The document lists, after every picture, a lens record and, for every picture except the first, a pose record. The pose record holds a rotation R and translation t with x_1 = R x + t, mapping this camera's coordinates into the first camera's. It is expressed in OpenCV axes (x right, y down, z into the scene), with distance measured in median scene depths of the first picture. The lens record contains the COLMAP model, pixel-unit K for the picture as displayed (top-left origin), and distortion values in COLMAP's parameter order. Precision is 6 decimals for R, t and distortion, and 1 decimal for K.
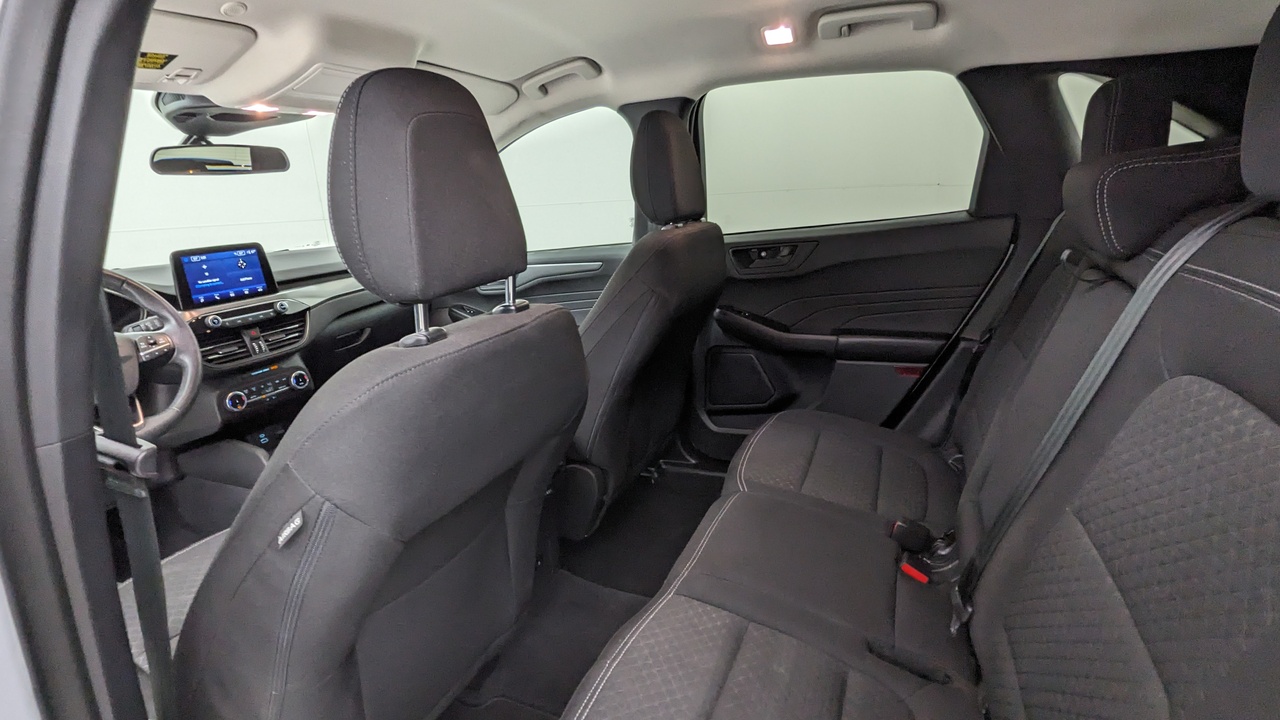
lens RADIAL K [[613.2, 0, 642.2], [0, 613.2, 361.5], [0, 0, 1]] dist [0.002787, -0.003166]
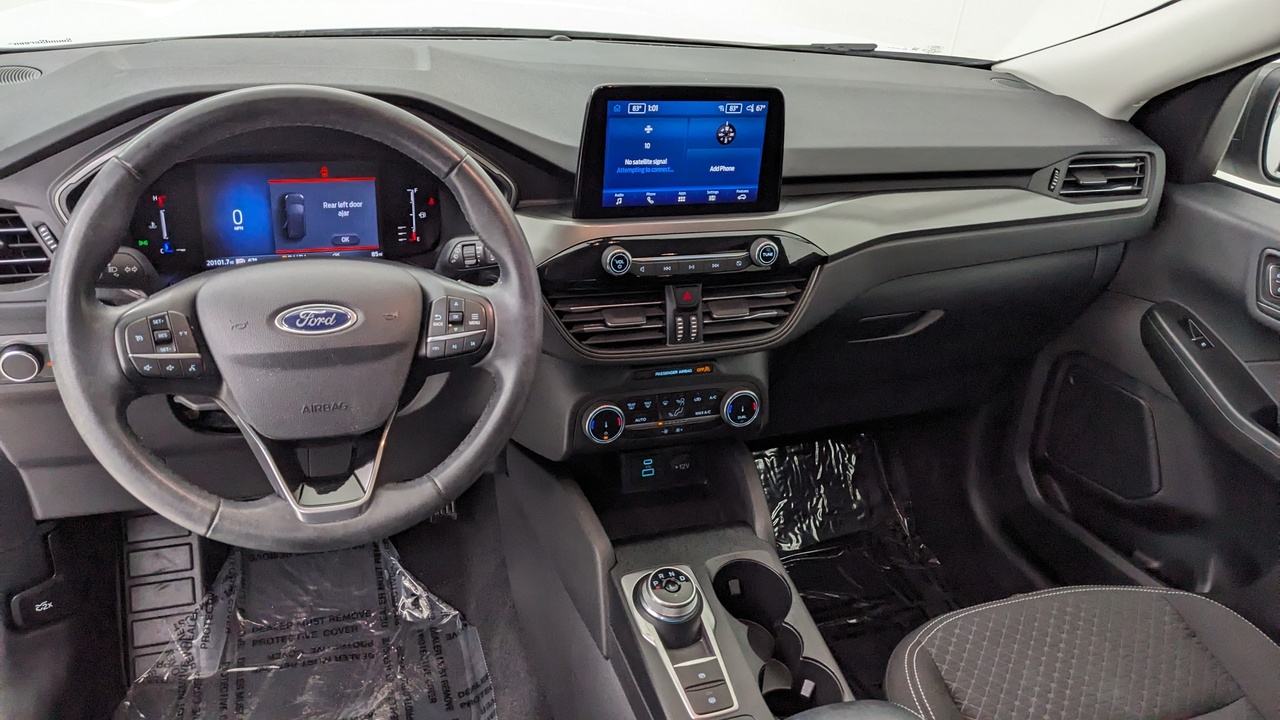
lens RADIAL K [[1021.3, 0, 651.1], [0, 1021.3, 356.8], [0, 0, 1]] dist [0.061695, -0.105289]
pose [[0.692939, 0.452700, -0.561158, -0.236115], [-0.332147, 0.891235, 0.308833, -0.243176], [0.639932, -0.027616, 0.767935, 0.449832]]
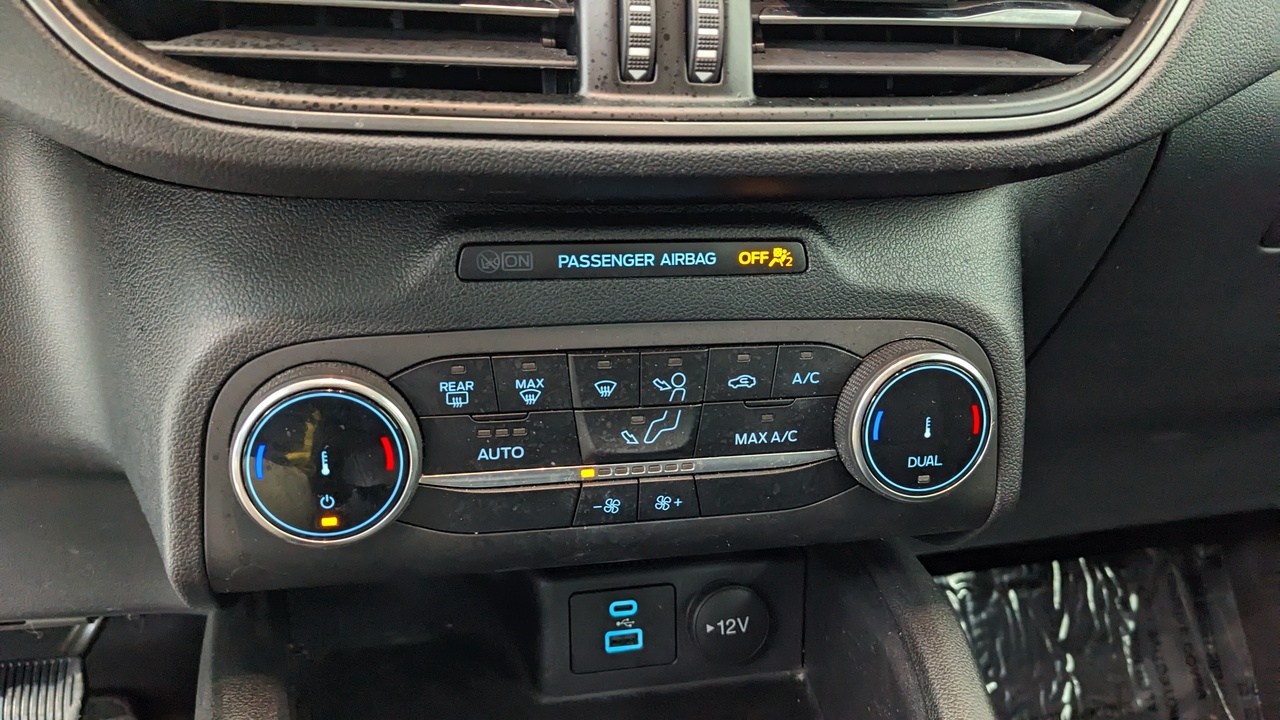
lens RADIAL K [[1021.3, 0, 640.1], [0, 1021.3, 339.8], [0, 0, 1]] dist [0.061695, -0.105289]
pose [[0.592692, 0.391906, -0.703652, -0.534937], [-0.307948, 0.917522, 0.251636, -0.018288], [0.744234, 0.067546, 0.664495, 0.965785]]
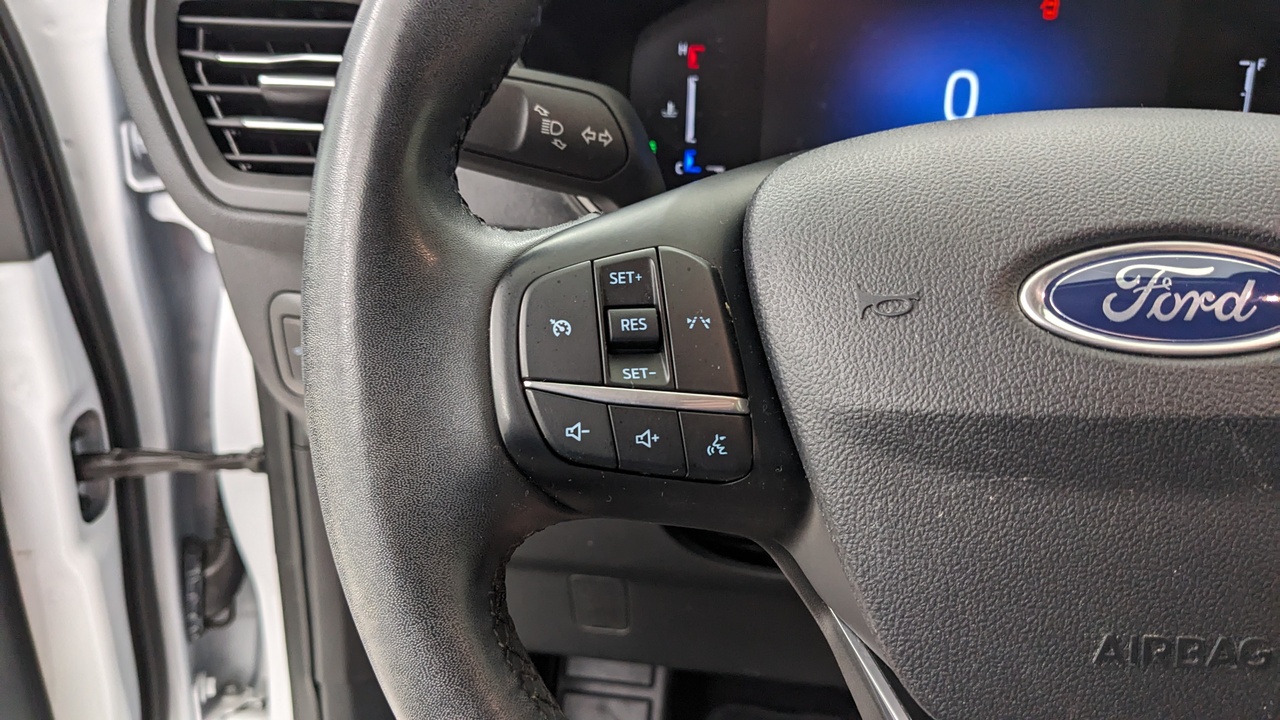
lens RADIAL K [[1021.3, 0, 637.3], [0, 1021.3, 389.6], [0, 0, 1]] dist [0.061695, -0.105289]
pose [[0.306334, 0.464529, -0.830887, -0.611403], [-0.293191, 0.876460, 0.381913, -0.032341], [0.905648, 0.126615, 0.404685, 0.656406]]
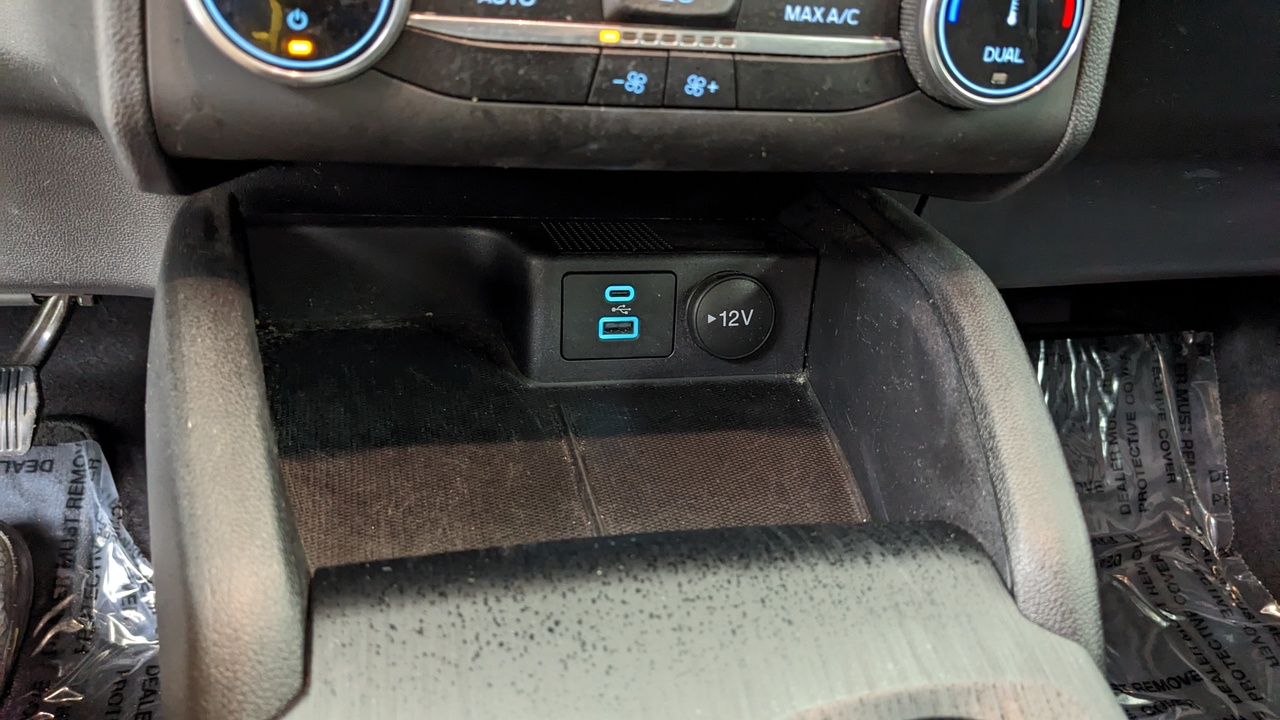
lens RADIAL K [[1021.3, 0, 631.0], [0, 1021.3, 347.4], [0, 0, 1]] dist [0.061695, -0.105289]
pose [[0.585001, 0.533689, -0.610696, -0.540108], [-0.358594, 0.845591, 0.395458, 0.036579], [0.727451, -0.012352, 0.686049, 0.980200]]
